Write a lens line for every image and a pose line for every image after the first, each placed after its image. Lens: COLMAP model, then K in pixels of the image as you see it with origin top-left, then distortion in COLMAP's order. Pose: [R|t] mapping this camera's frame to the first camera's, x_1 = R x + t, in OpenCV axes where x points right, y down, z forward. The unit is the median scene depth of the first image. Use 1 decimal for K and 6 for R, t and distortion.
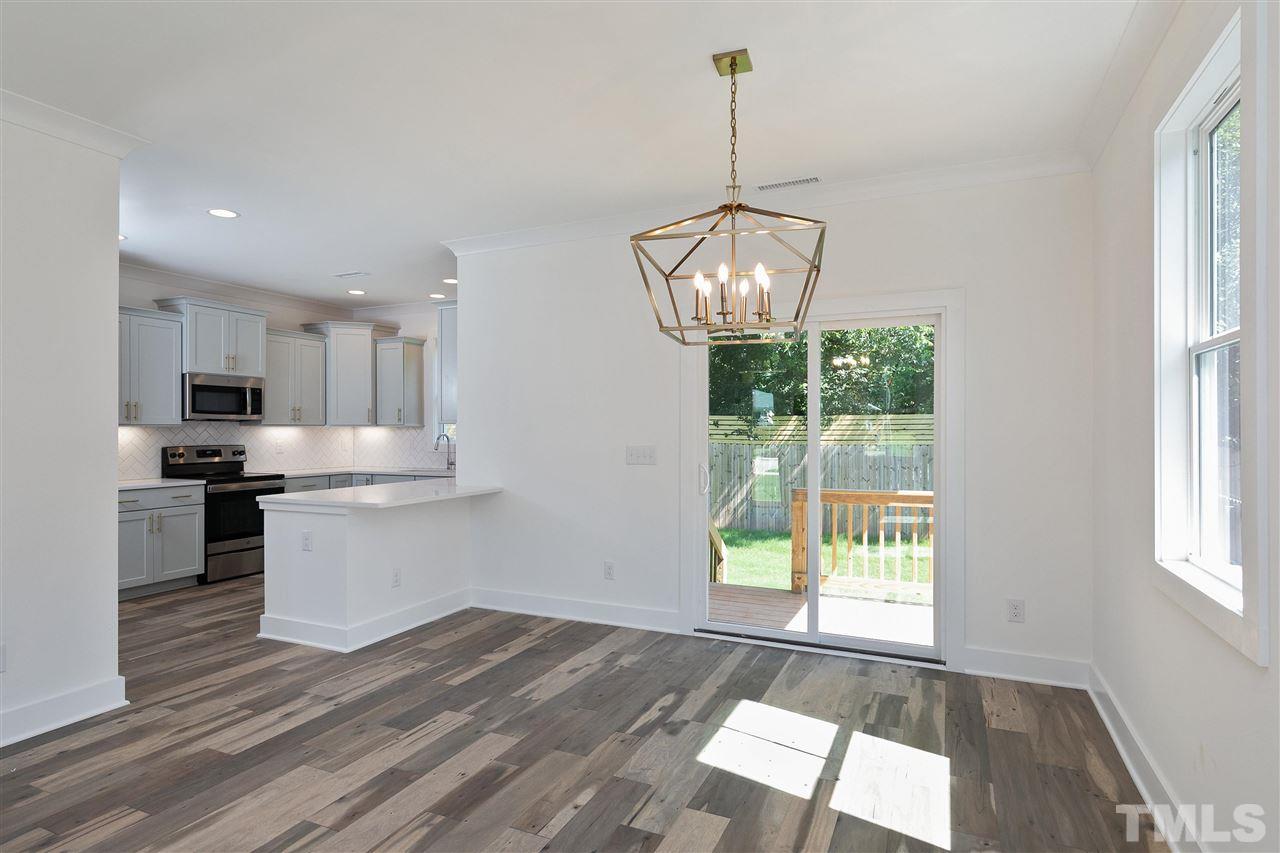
lens RADIAL K [[692.6, 0, 620.8], [0, 692.6, 430.8], [0, 0, 1]] dist [0.002567, -0.000631]
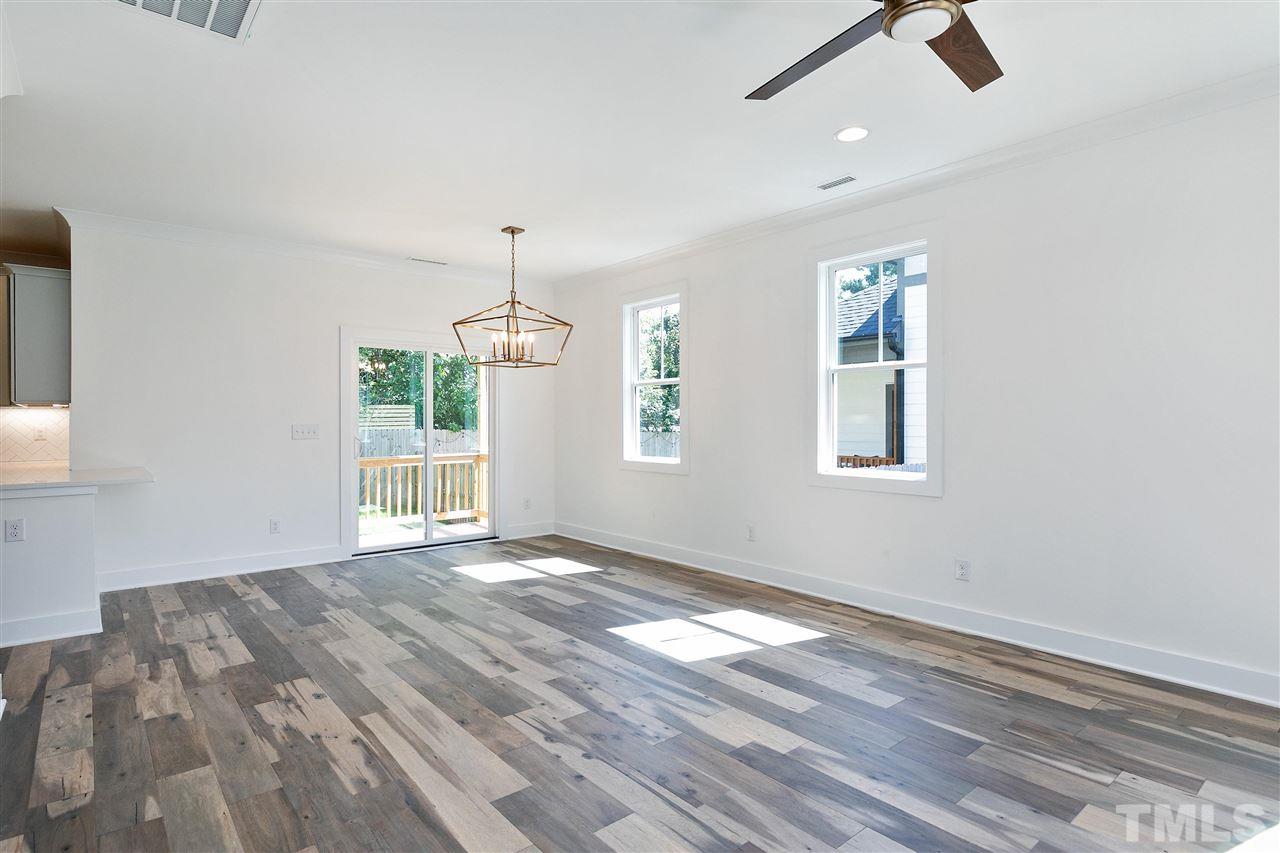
lens RADIAL K [[670.0, 0, 638.5], [0, 670.0, 422.3], [0, 0, 1]] dist [0.004708, -0.000001]
pose [[0.423392, -0.000449, 0.905946, -0.824957], [0.002782, 0.999996, -0.000804, 0.019684], [-0.905942, 0.002861, 0.423392, -0.095608]]
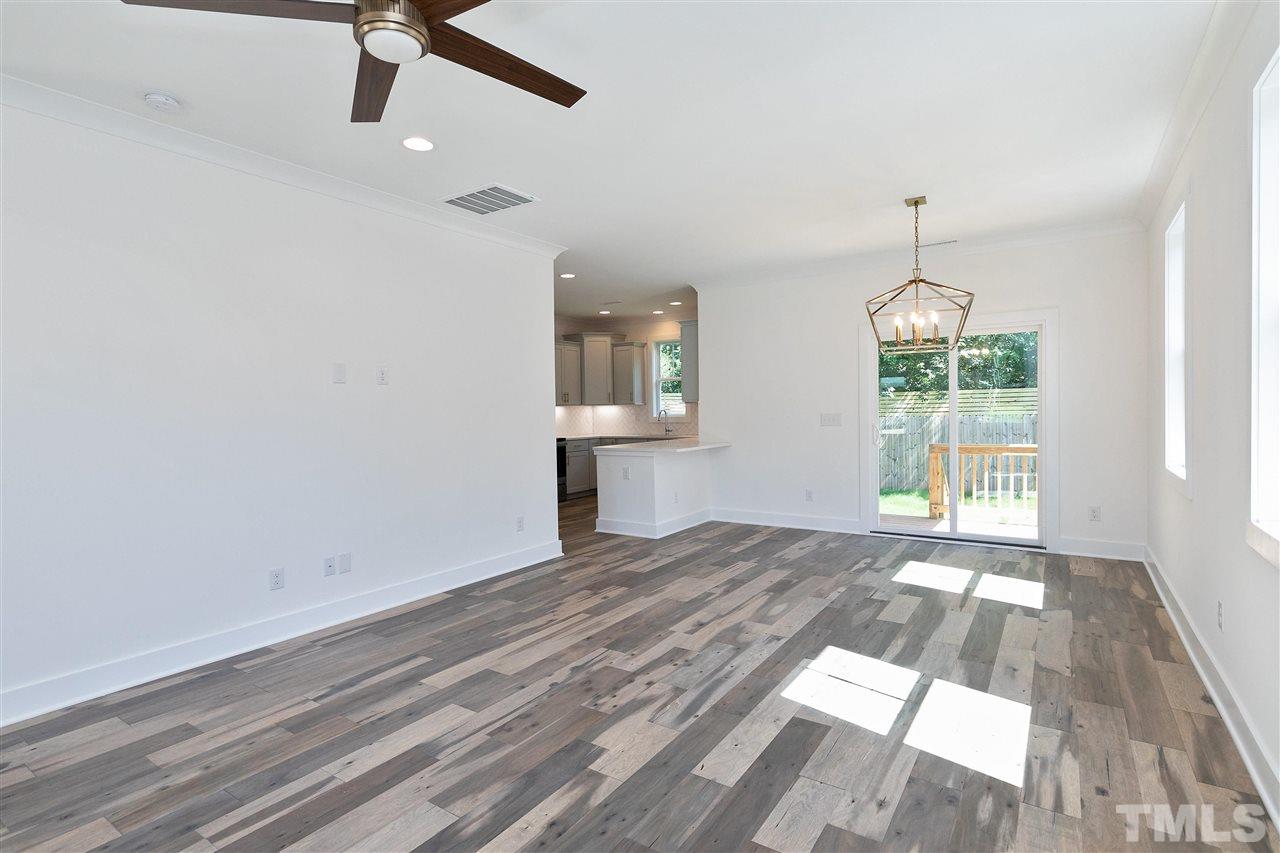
lens RADIAL K [[627.0, 0, 630.8], [0, 627.0, 422.6], [0, 0, 1]] dist [-0.001254, 0.000144]
pose [[0.987051, -0.012339, -0.159933, -0.184951], [0.015790, 0.999669, 0.020320, 0.006184], [0.159630, -0.022583, 0.986919, -0.439158]]
